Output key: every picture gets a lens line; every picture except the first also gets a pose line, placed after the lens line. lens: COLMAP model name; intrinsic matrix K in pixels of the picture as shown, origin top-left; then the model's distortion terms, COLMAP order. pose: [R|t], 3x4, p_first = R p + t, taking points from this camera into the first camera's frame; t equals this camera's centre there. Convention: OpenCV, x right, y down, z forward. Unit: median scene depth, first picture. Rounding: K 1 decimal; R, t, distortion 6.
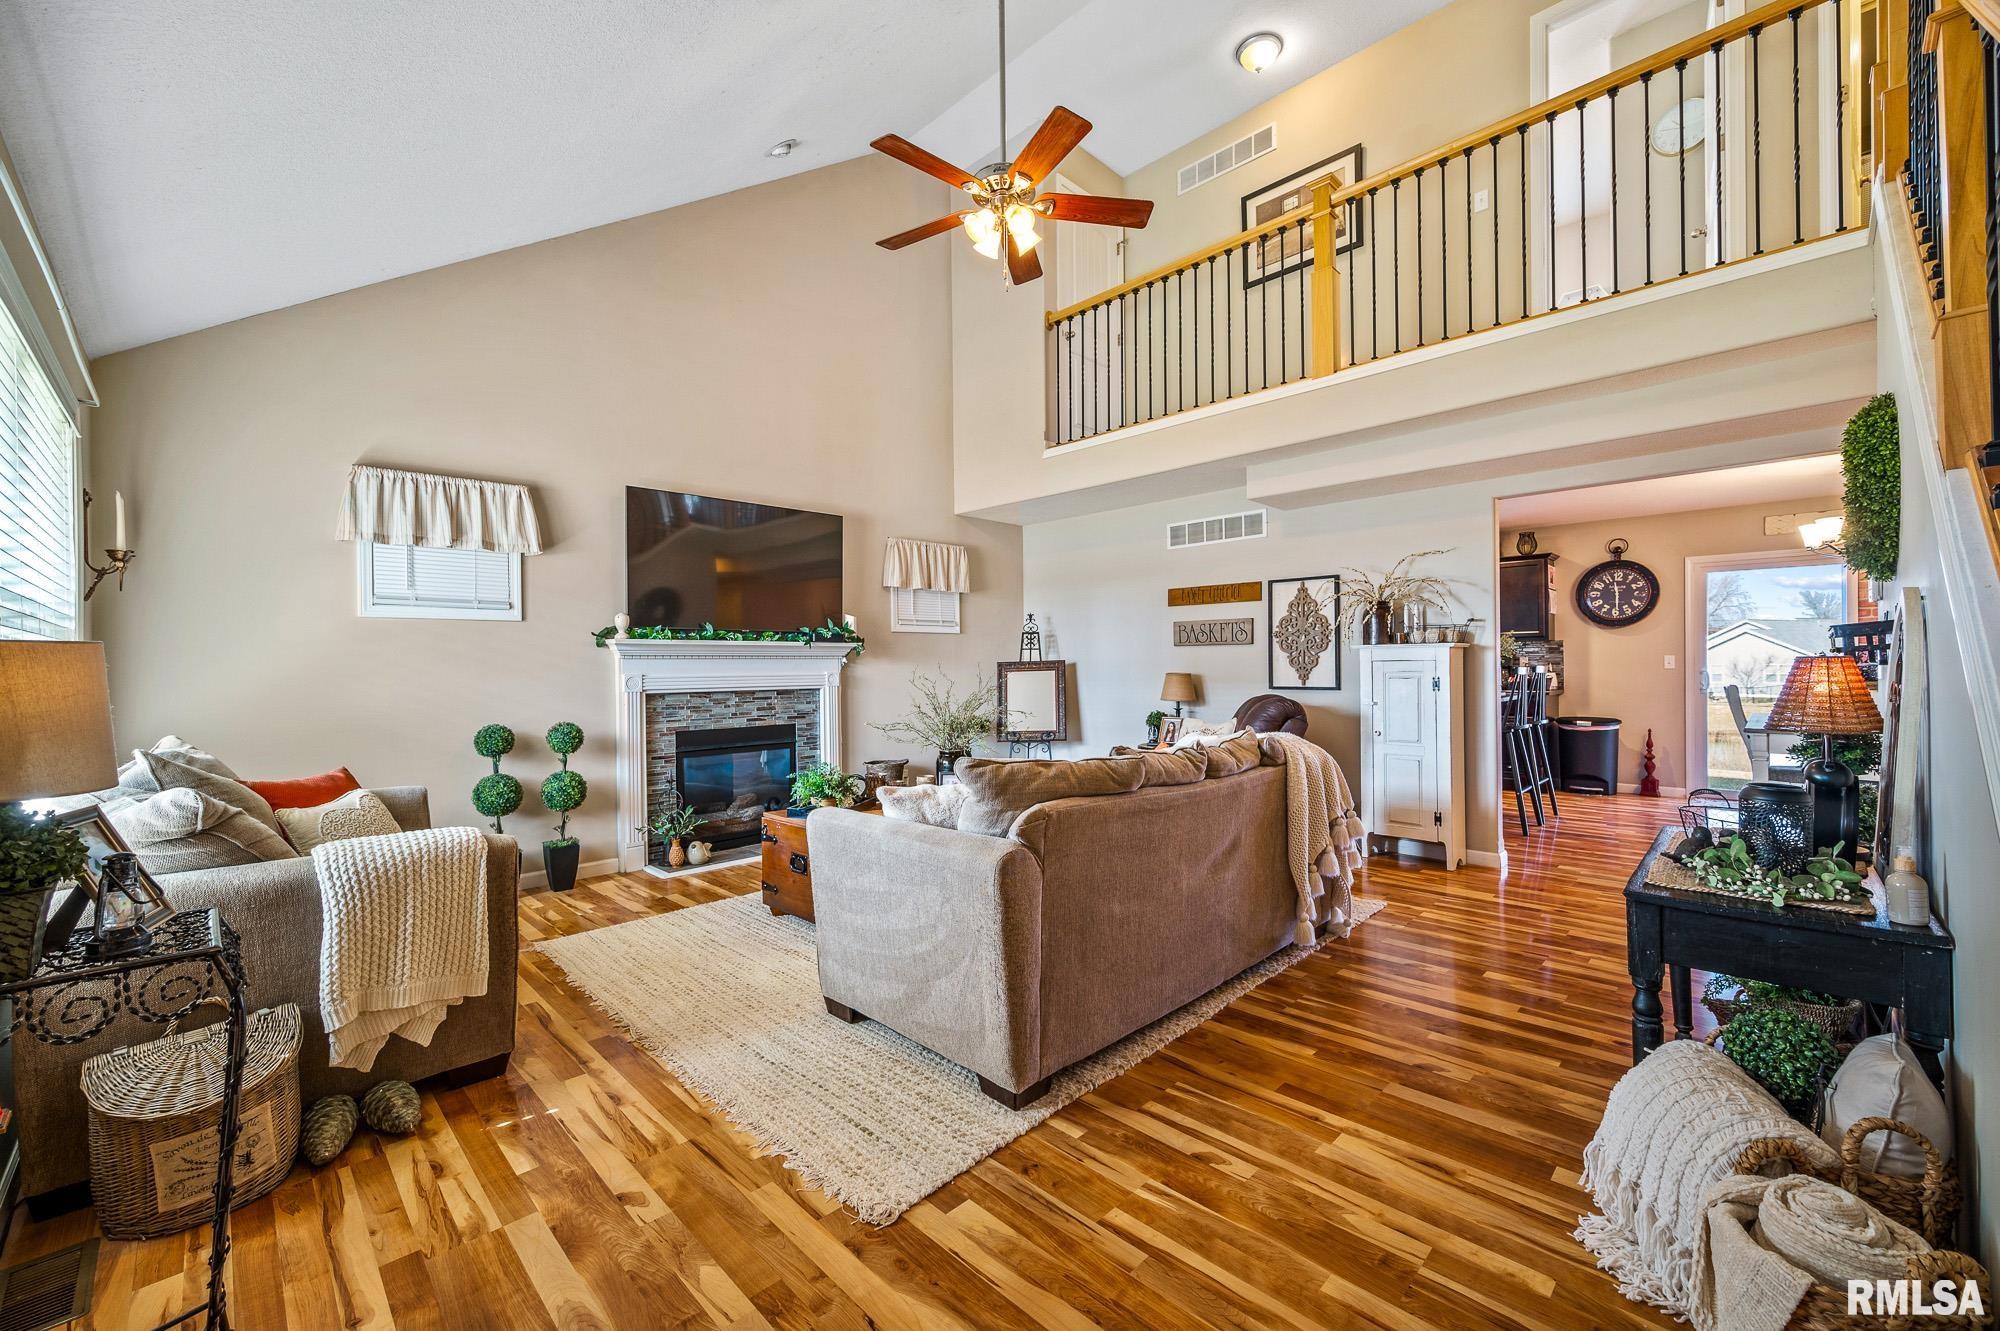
lens RADIAL K [[798.7, 0, 996.4], [0, 798.7, 666.4], [0, 0, 1]] dist [-0.001928, -0.000248]
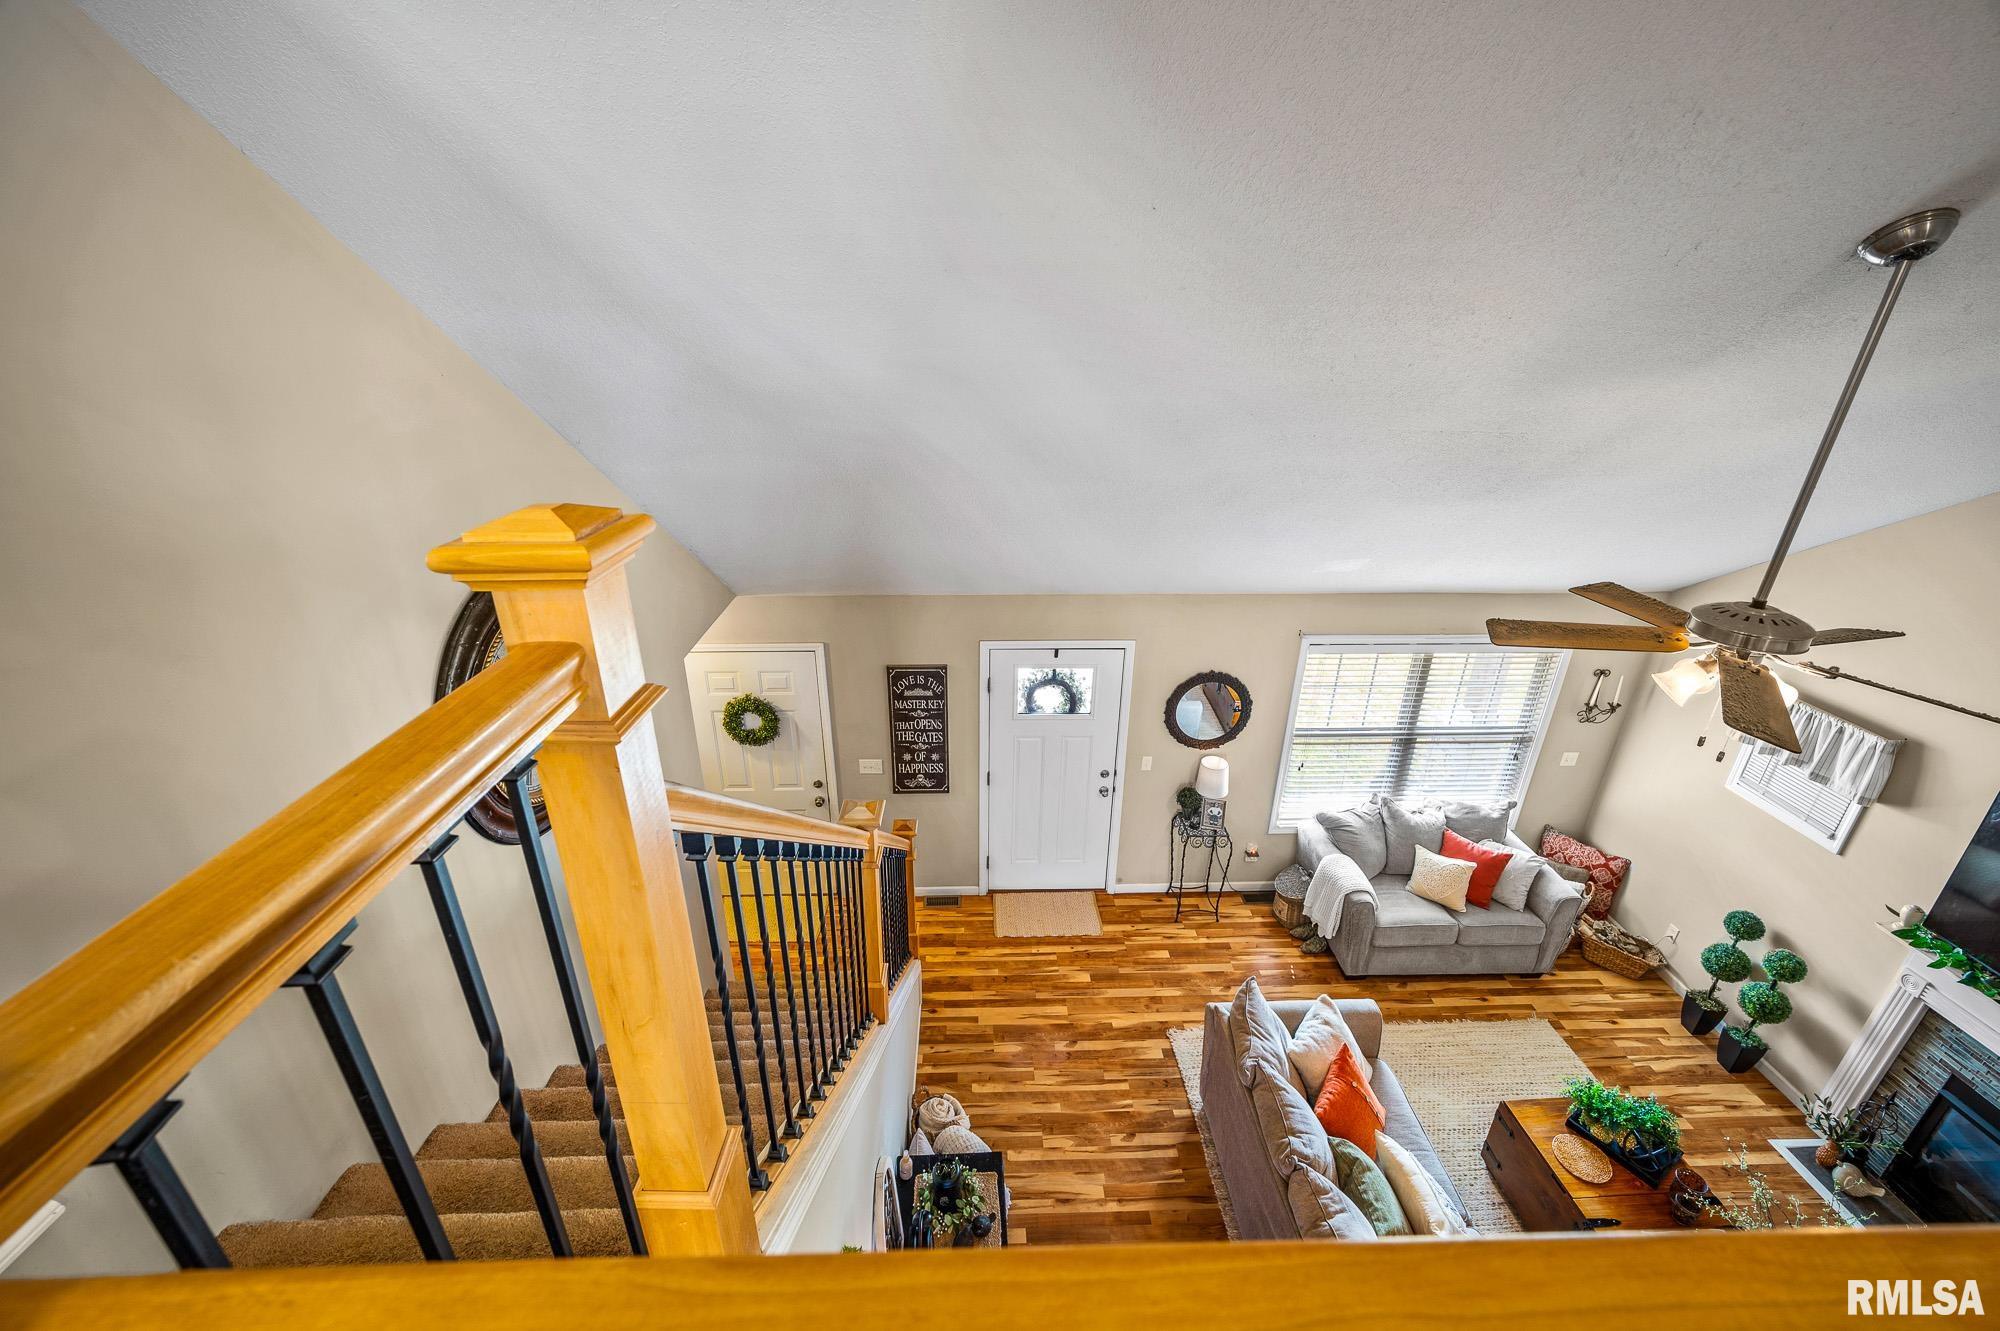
lens RADIAL K [[798.7, 0, 1000.4], [0, 798.7, 676.2], [0, 0, 1]] dist [-0.001928, -0.000248]
pose [[-0.680738, 0.301814, -0.667461, 1.557418], [-0.002445, 0.910235, 0.414085, -1.447020], [0.732522, 0.283516, -0.618894, 1.678114]]
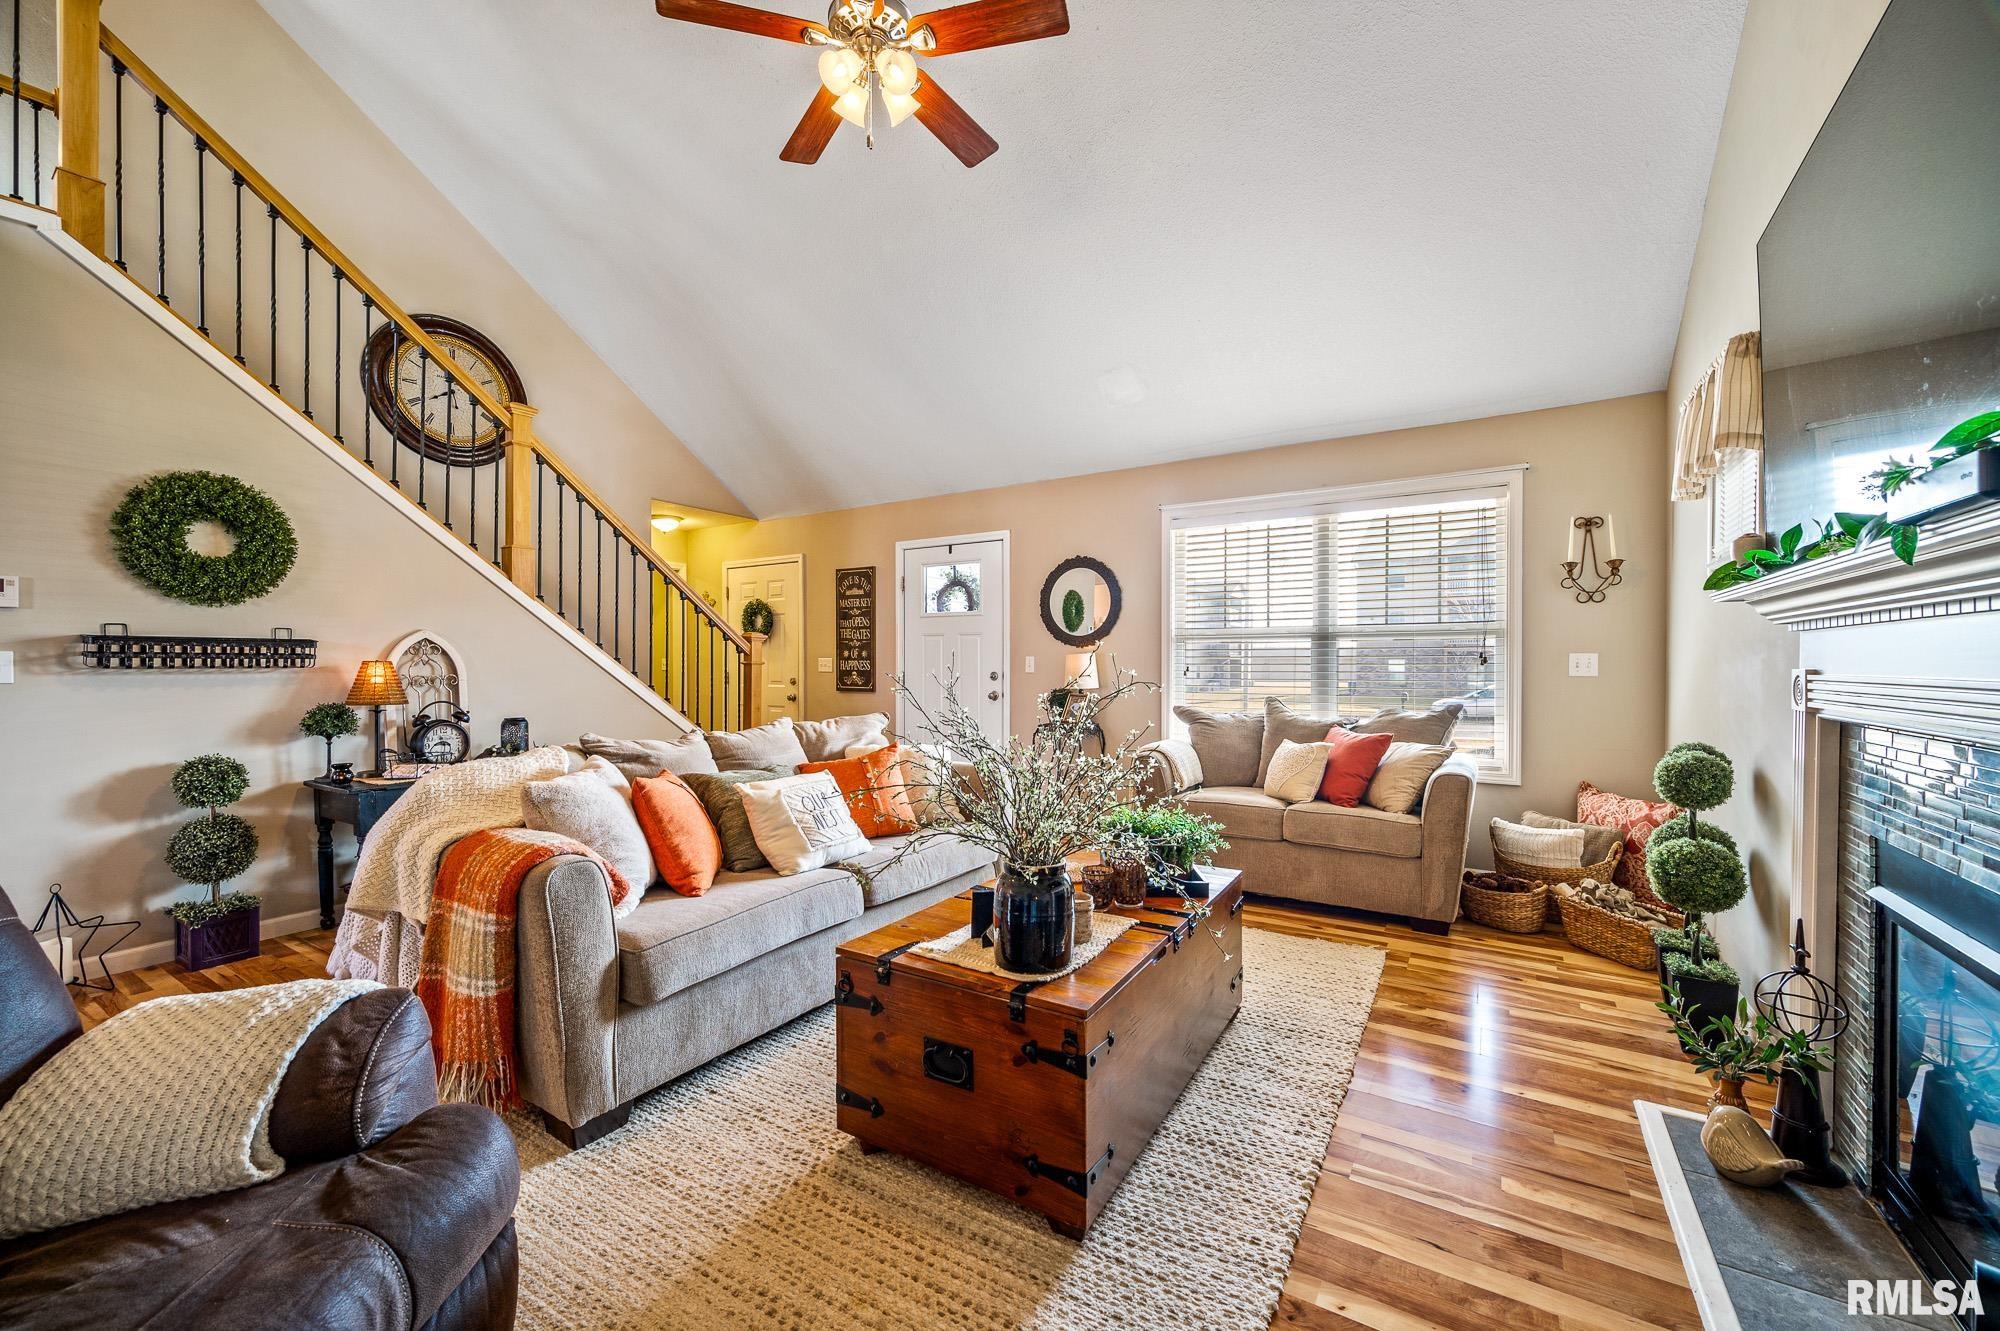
lens RADIAL K [[798.7, 0, 999.5], [0, 798.7, 668.0], [0, 0, 1]] dist [-0.001928, -0.000248]
pose [[-0.976656, 0.016258, -0.214194, 0.069302], [0.014212, 0.999838, 0.011090, 0.015961], [0.214340, 0.007787, -0.976728, 3.085804]]
